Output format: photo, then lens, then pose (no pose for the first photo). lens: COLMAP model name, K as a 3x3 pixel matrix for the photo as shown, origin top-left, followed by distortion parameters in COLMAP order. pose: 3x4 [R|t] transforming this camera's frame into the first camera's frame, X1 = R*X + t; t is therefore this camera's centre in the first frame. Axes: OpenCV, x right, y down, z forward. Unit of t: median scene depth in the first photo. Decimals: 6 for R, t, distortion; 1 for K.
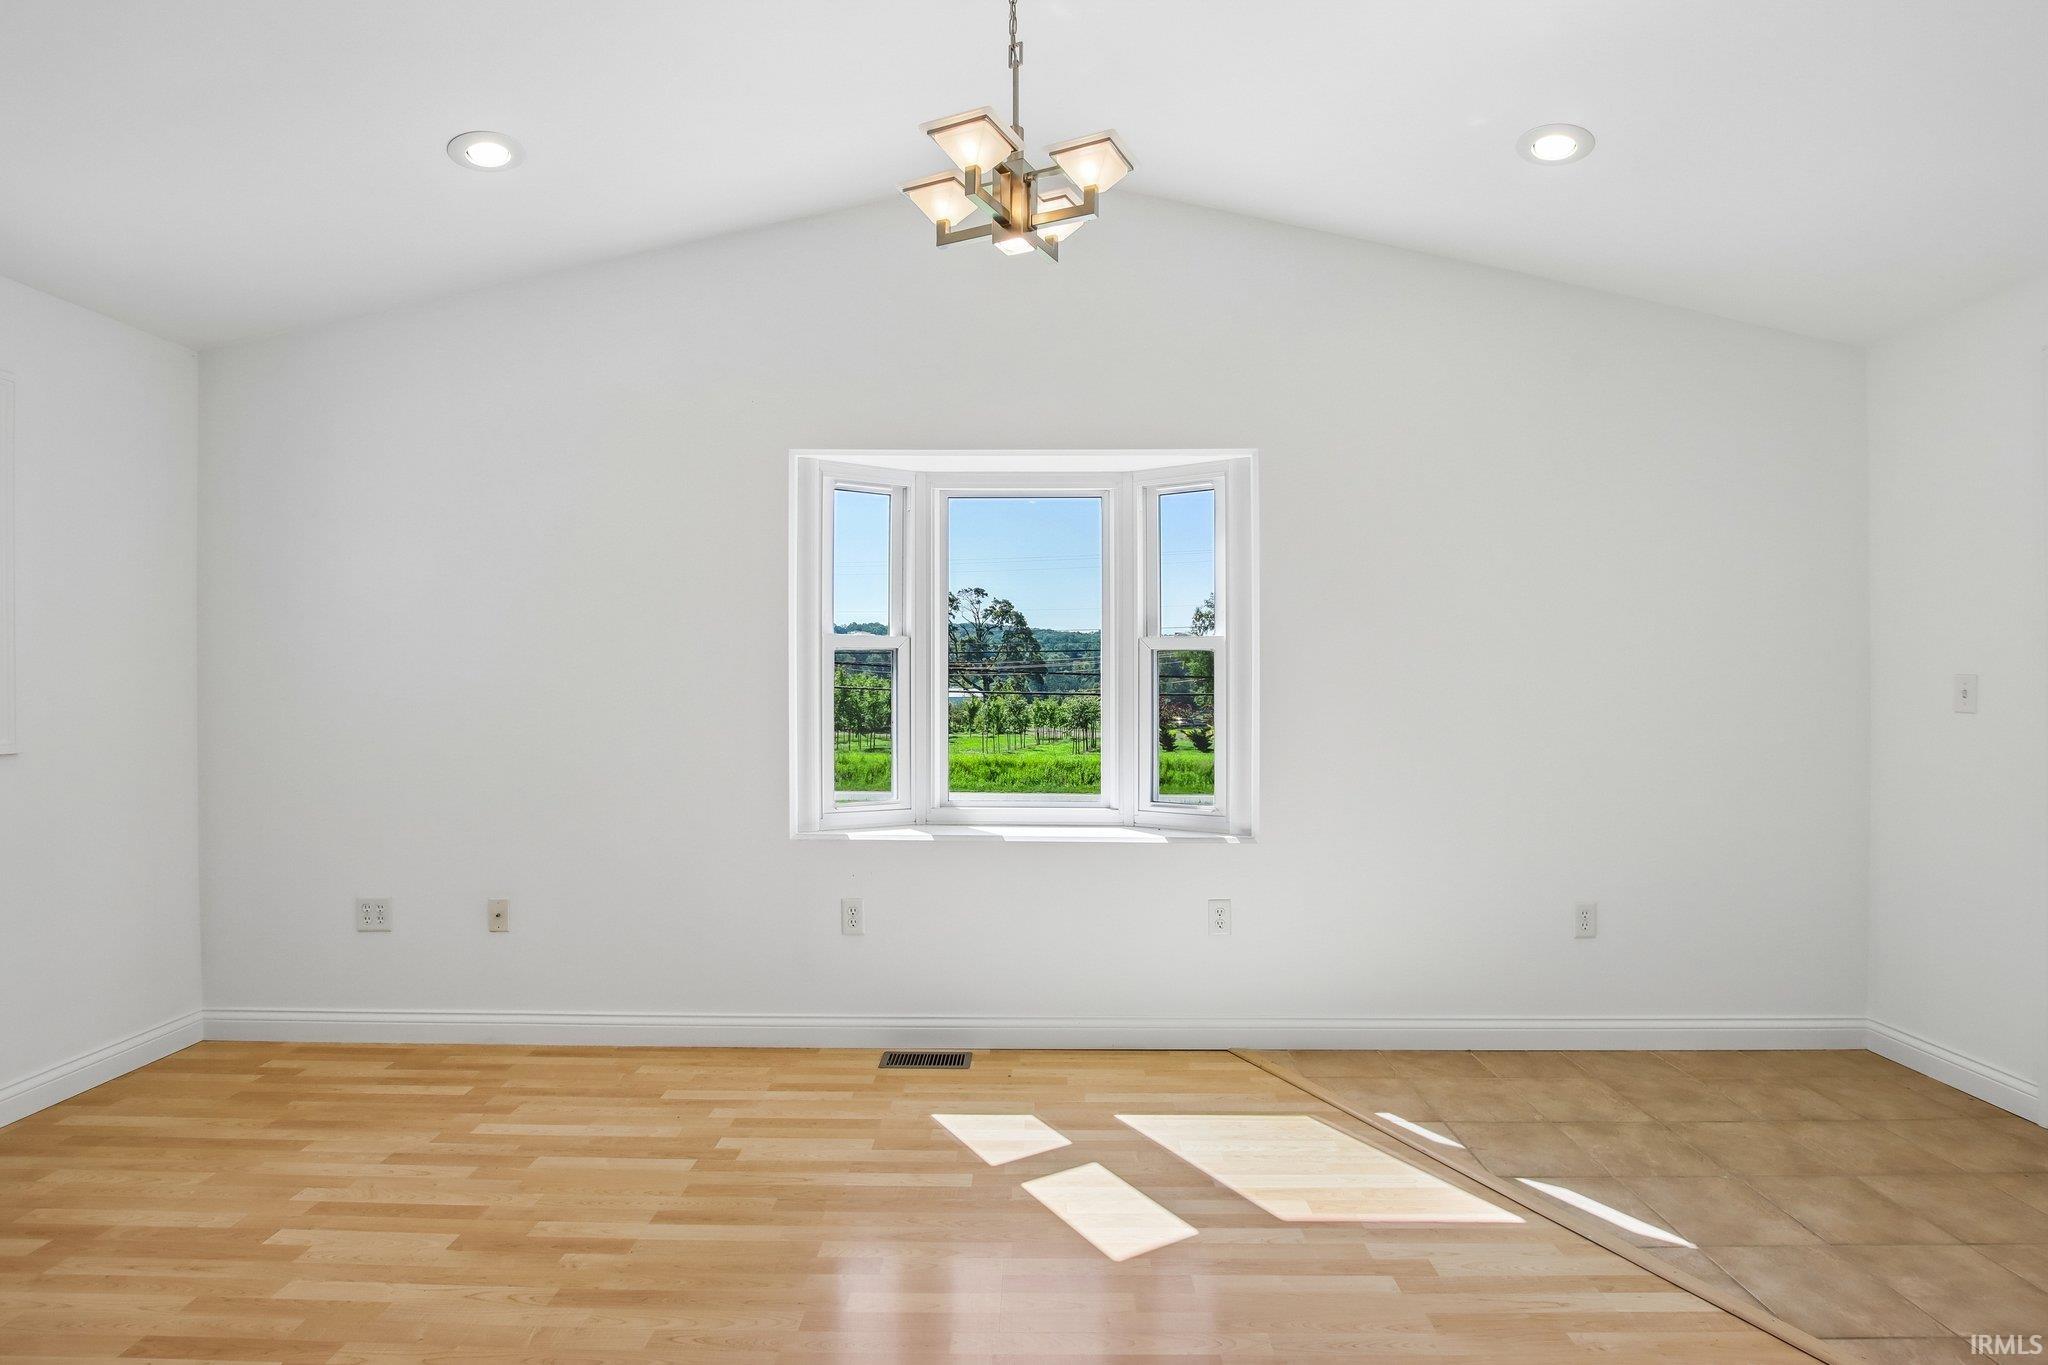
lens RADIAL K [[961.7, 0, 1038.5], [0, 961.7, 692.5], [0, 0, 1]] dist [-0.031414, 0.004521]
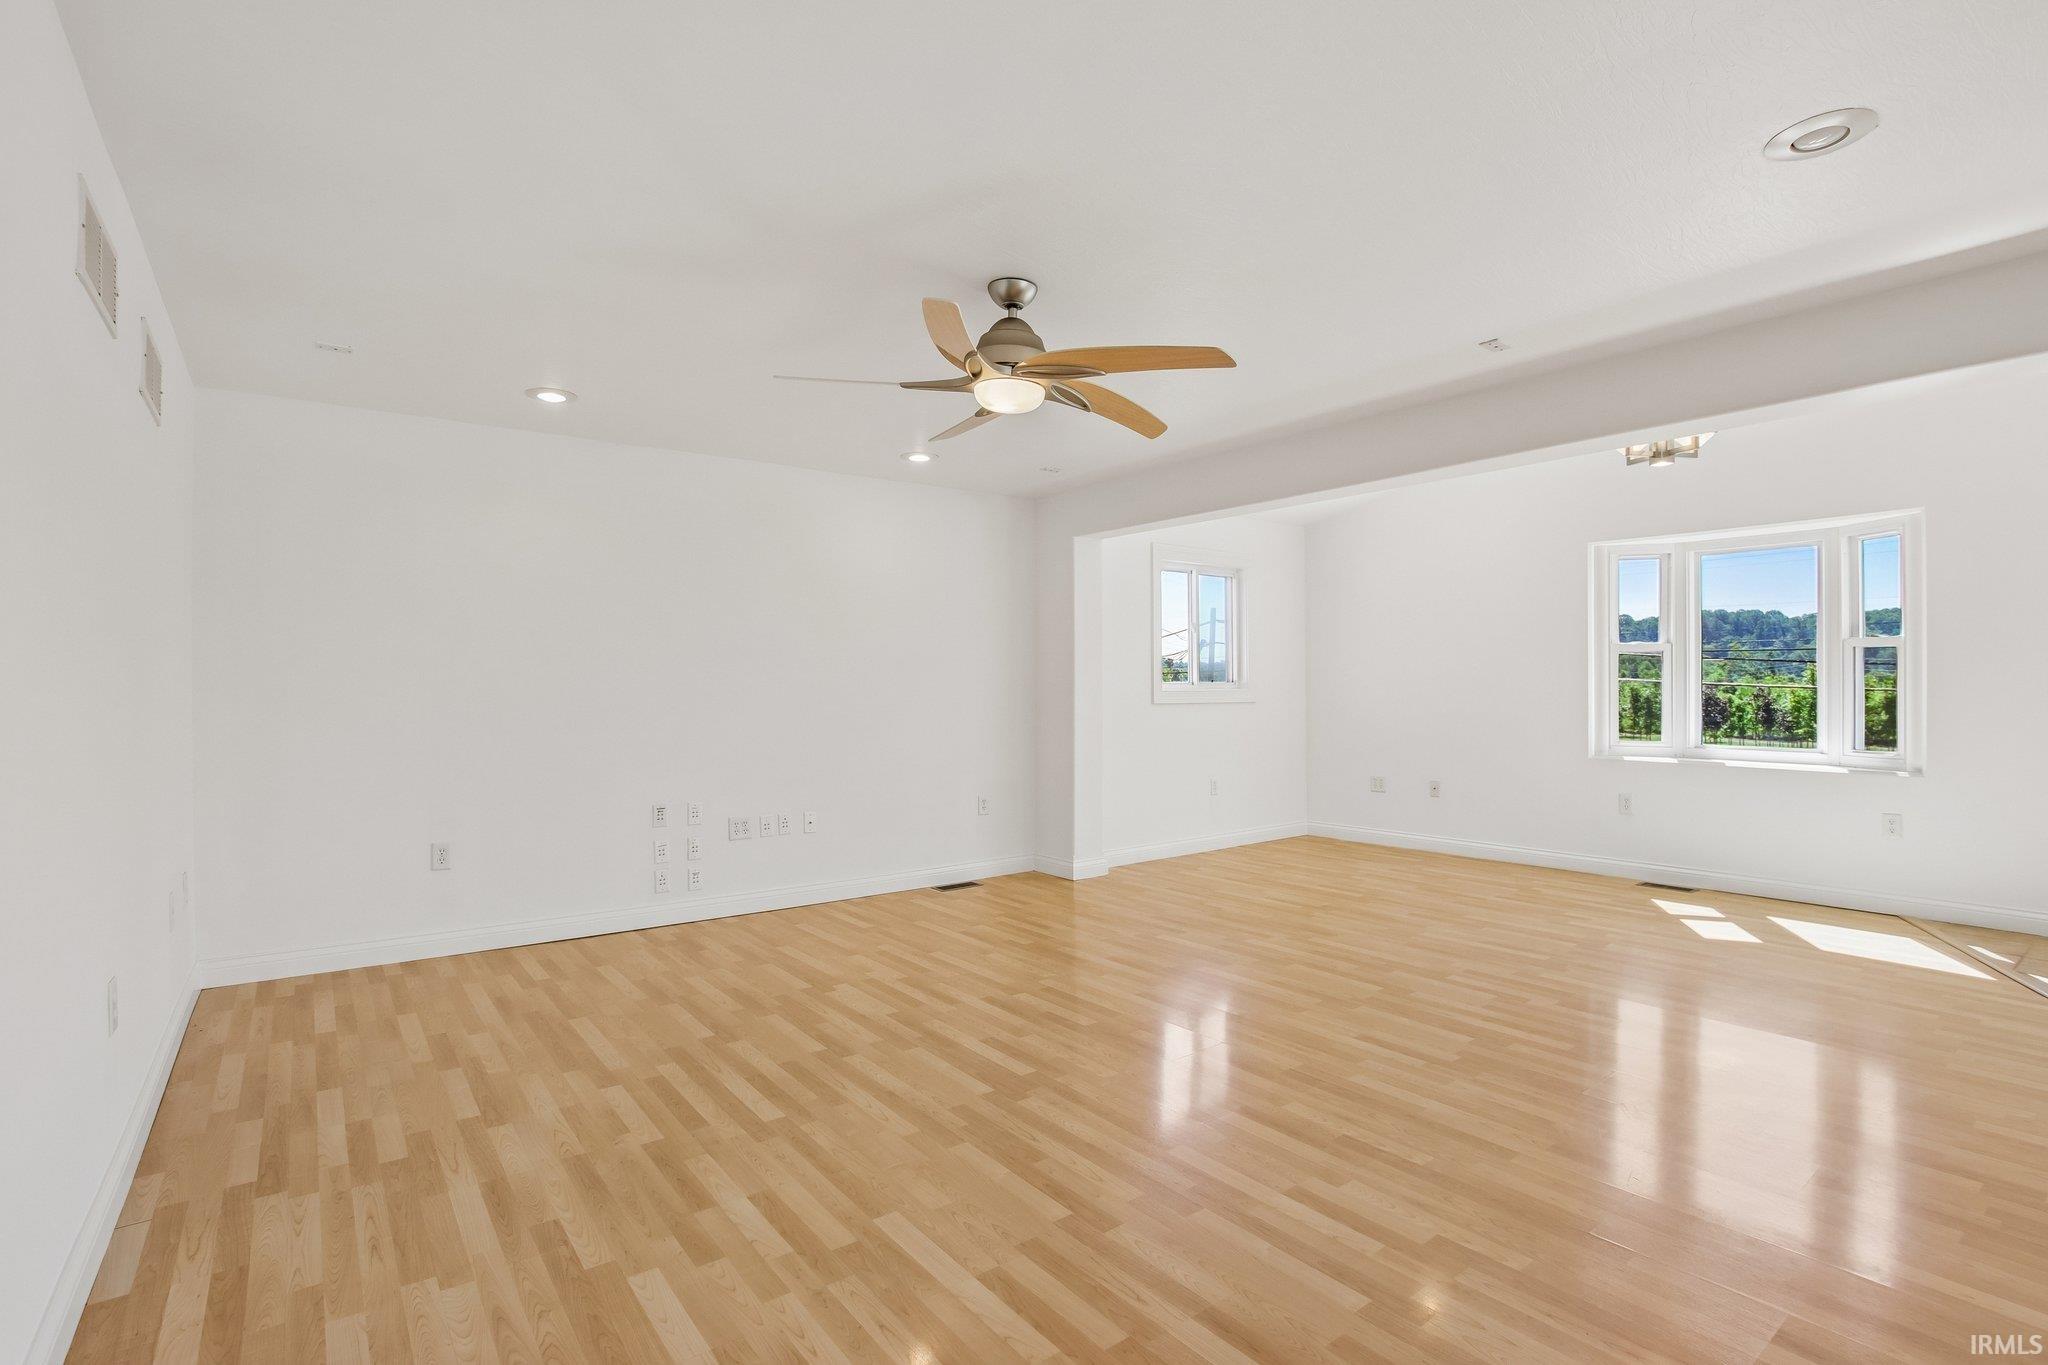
lens RADIAL K [[961.7, 0, 1029.3], [0, 961.7, 686.7], [0, 0, 1]] dist [-0.031414, 0.004521]
pose [[0.612734, -0.000349, -0.790289, 0.524028], [-0.005348, 0.999975, -0.004588, 0.032988], [0.790271, 0.007038, 0.612717, -0.955547]]
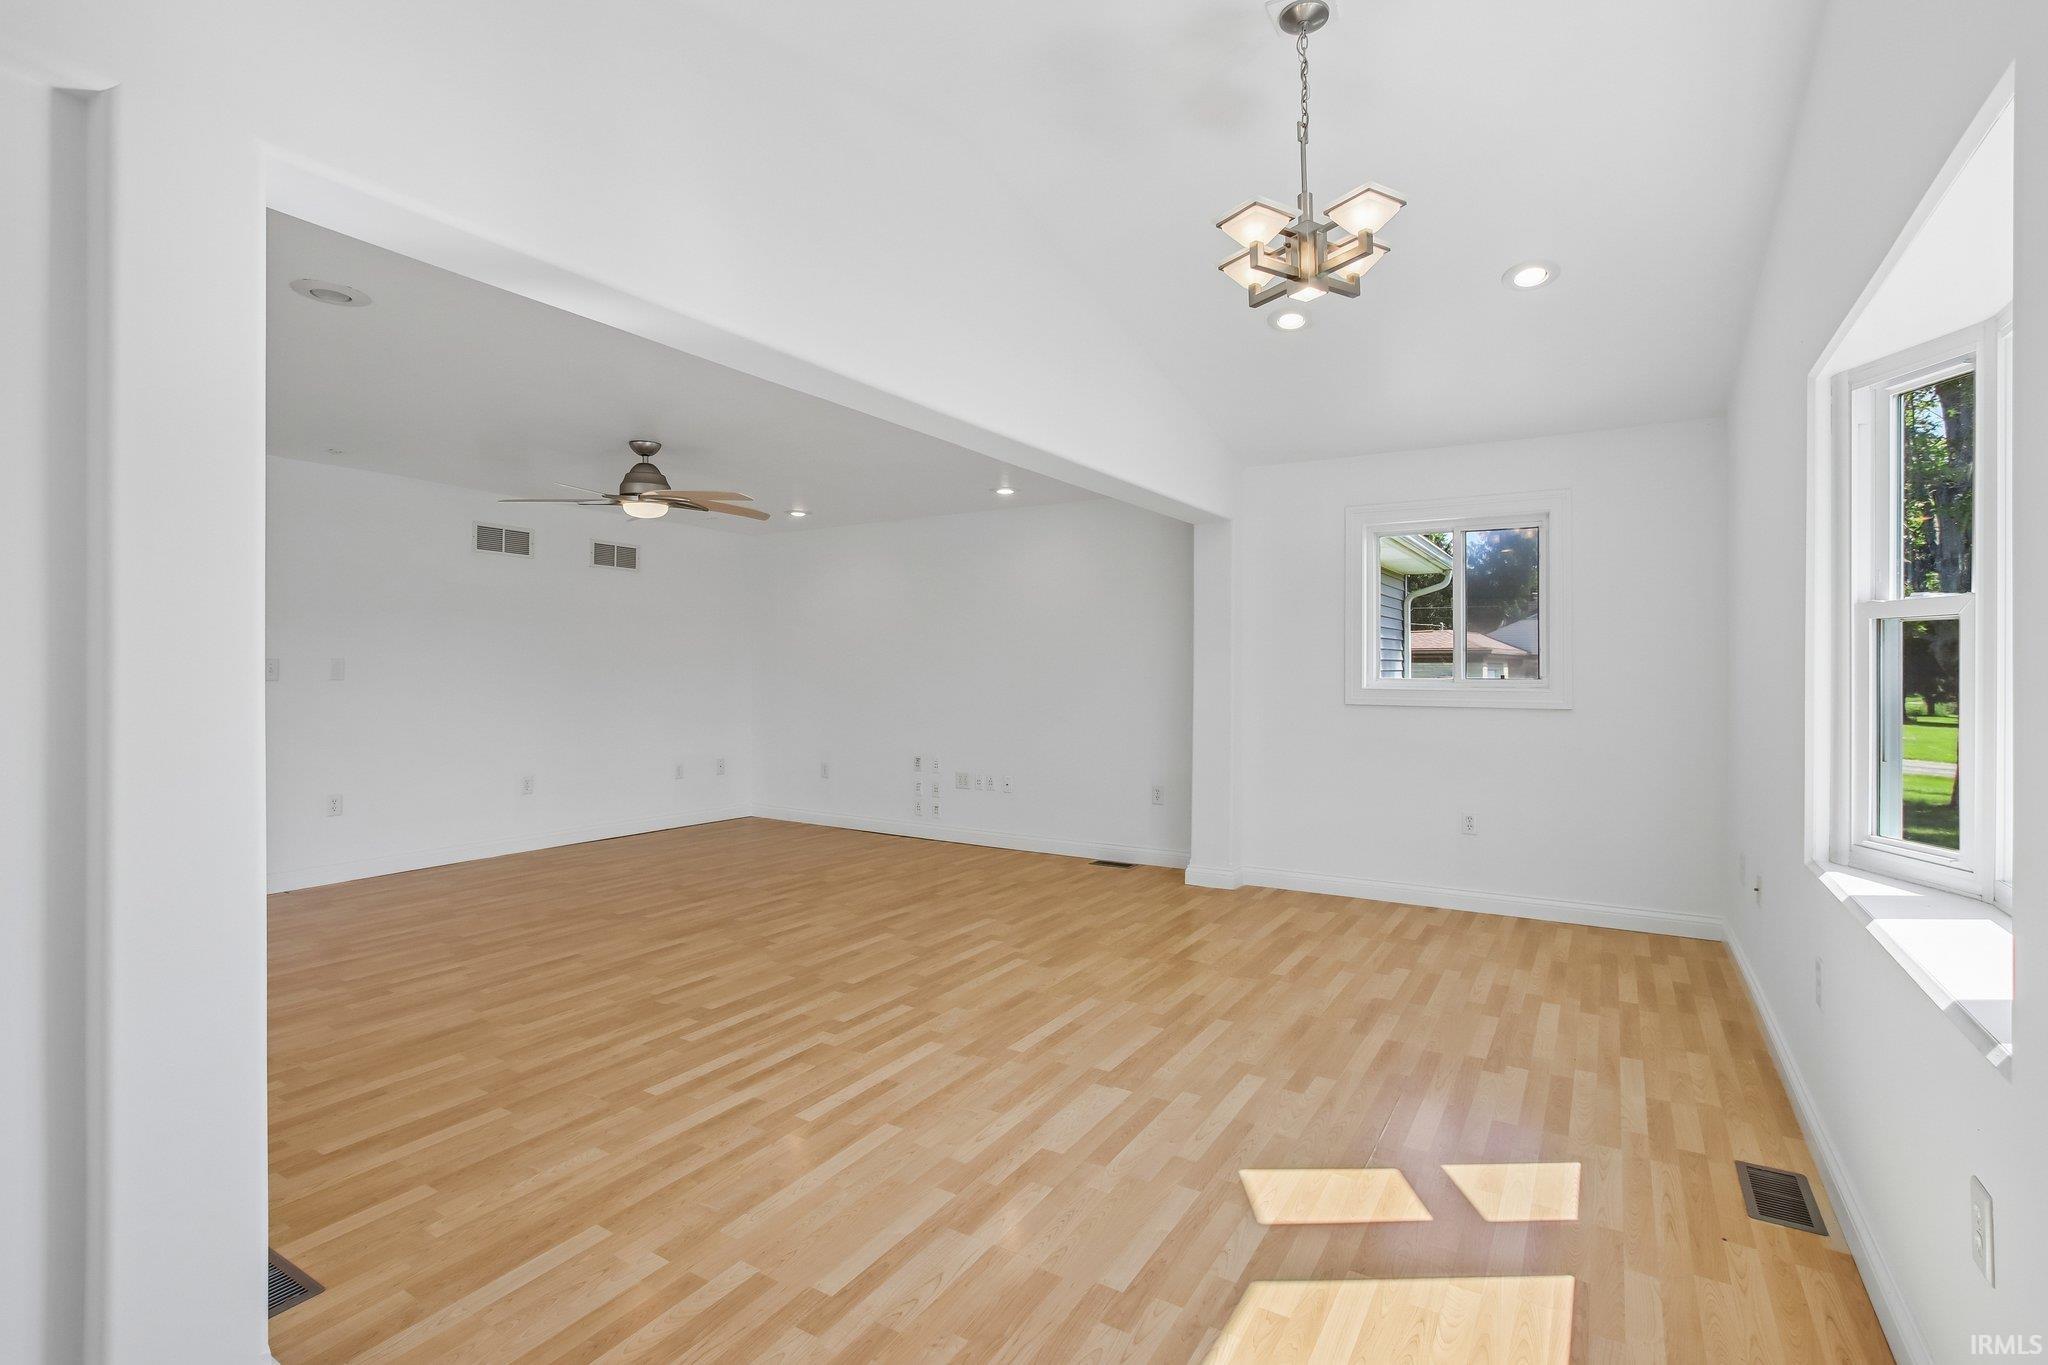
lens RADIAL K [[961.7, 0, 1032.6], [0, 961.7, 665.6], [0, 0, 1]] dist [-0.031414, 0.004521]
pose [[-0.508545, -0.001743, -0.861034, 0.779098], [-0.011875, 0.999917, 0.004990, -0.010807], [0.860953, 0.012762, -0.508524, 0.877376]]
